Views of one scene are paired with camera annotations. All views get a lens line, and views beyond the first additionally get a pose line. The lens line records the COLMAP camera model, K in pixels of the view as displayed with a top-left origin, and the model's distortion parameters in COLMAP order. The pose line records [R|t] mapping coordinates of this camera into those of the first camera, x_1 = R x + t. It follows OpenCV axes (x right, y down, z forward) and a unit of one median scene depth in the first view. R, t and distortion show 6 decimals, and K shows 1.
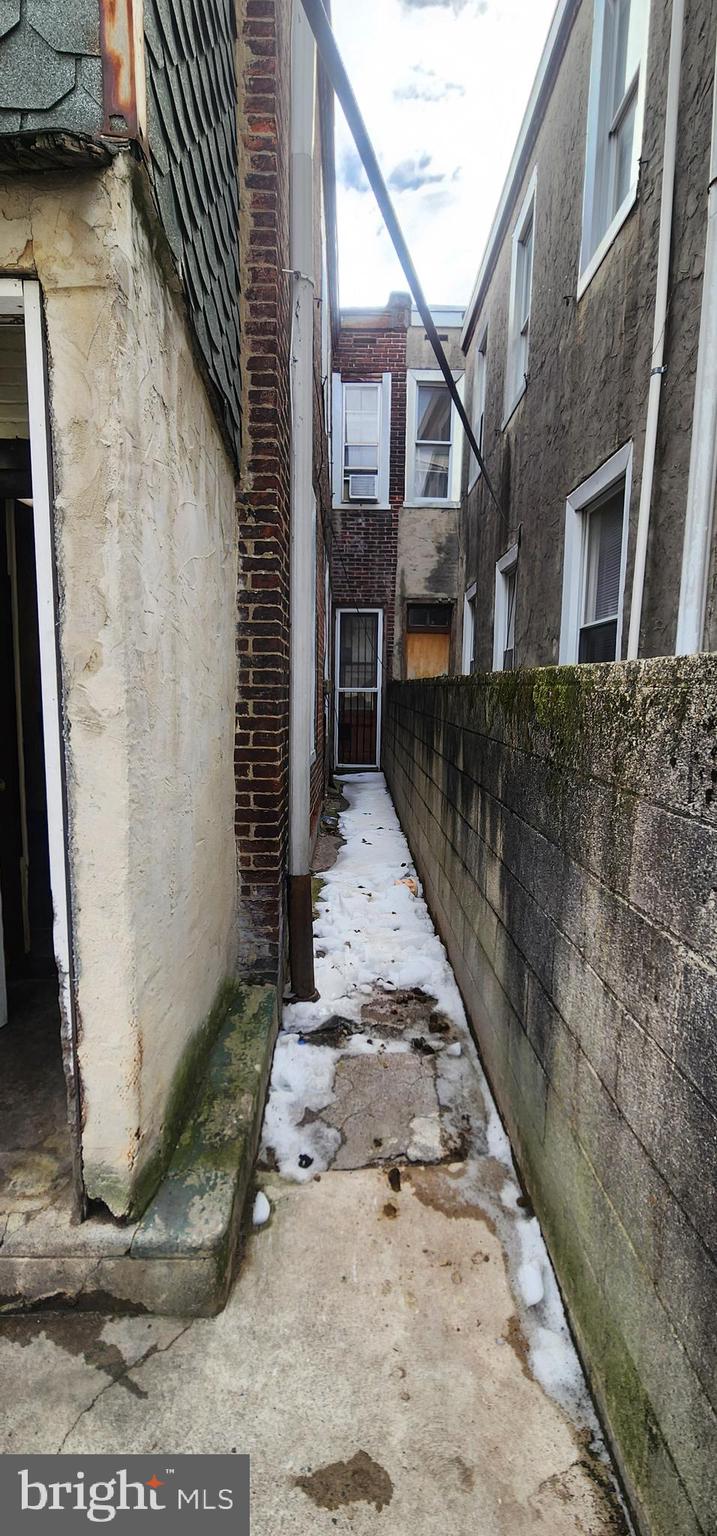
lens RADIAL K [[629.5, 0, 356.1], [0, 629.5, 766.1], [0, 0, 1]] dist [-0.004351, 0.000224]
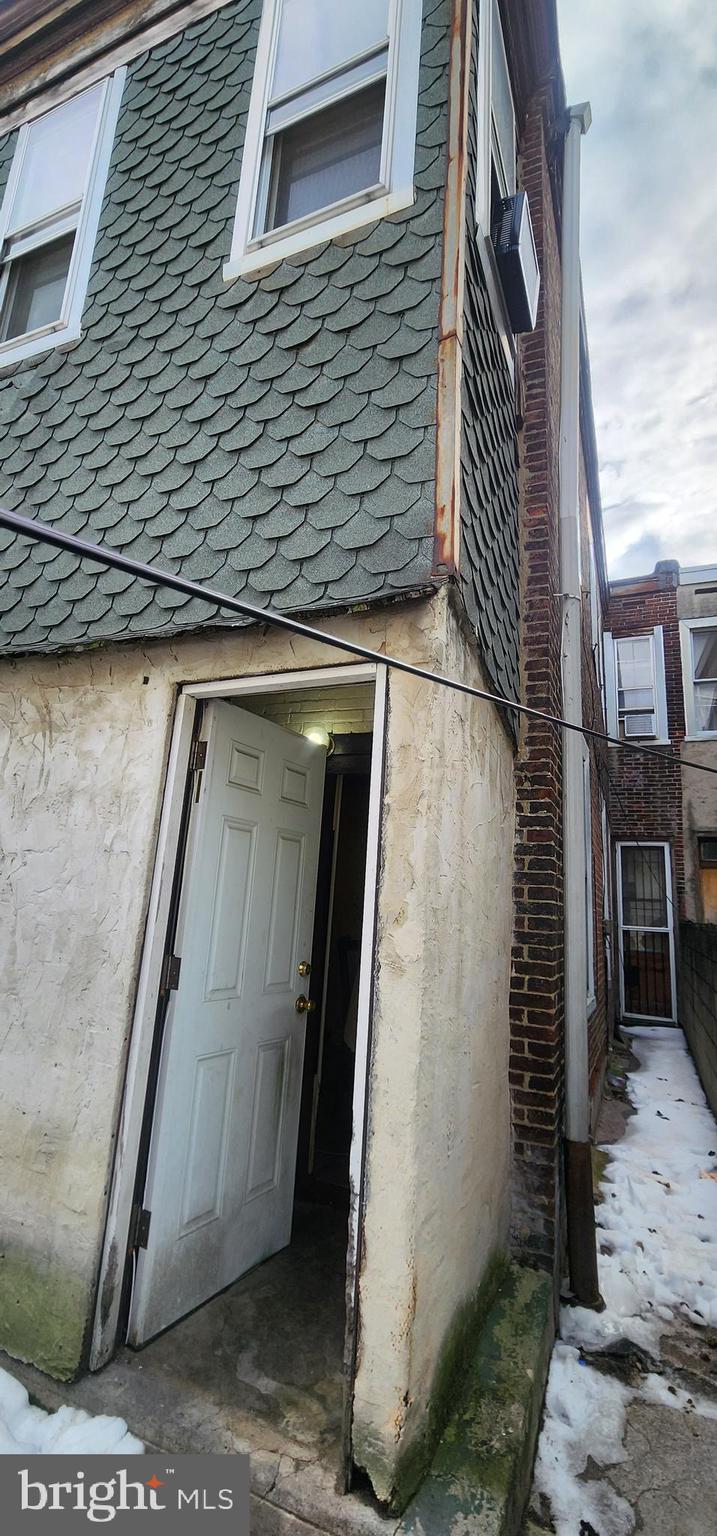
lens RADIAL K [[629.5, 0, 356.1], [0, 629.5, 766.1], [0, 0, 1]] dist [-0.004351, 0.000224]
pose [[0.911798, -0.049326, -0.407666, 0.020859], [-0.095869, 0.939755, -0.328129, -0.013943], [0.399291, 0.338270, 0.852138, -0.131806]]
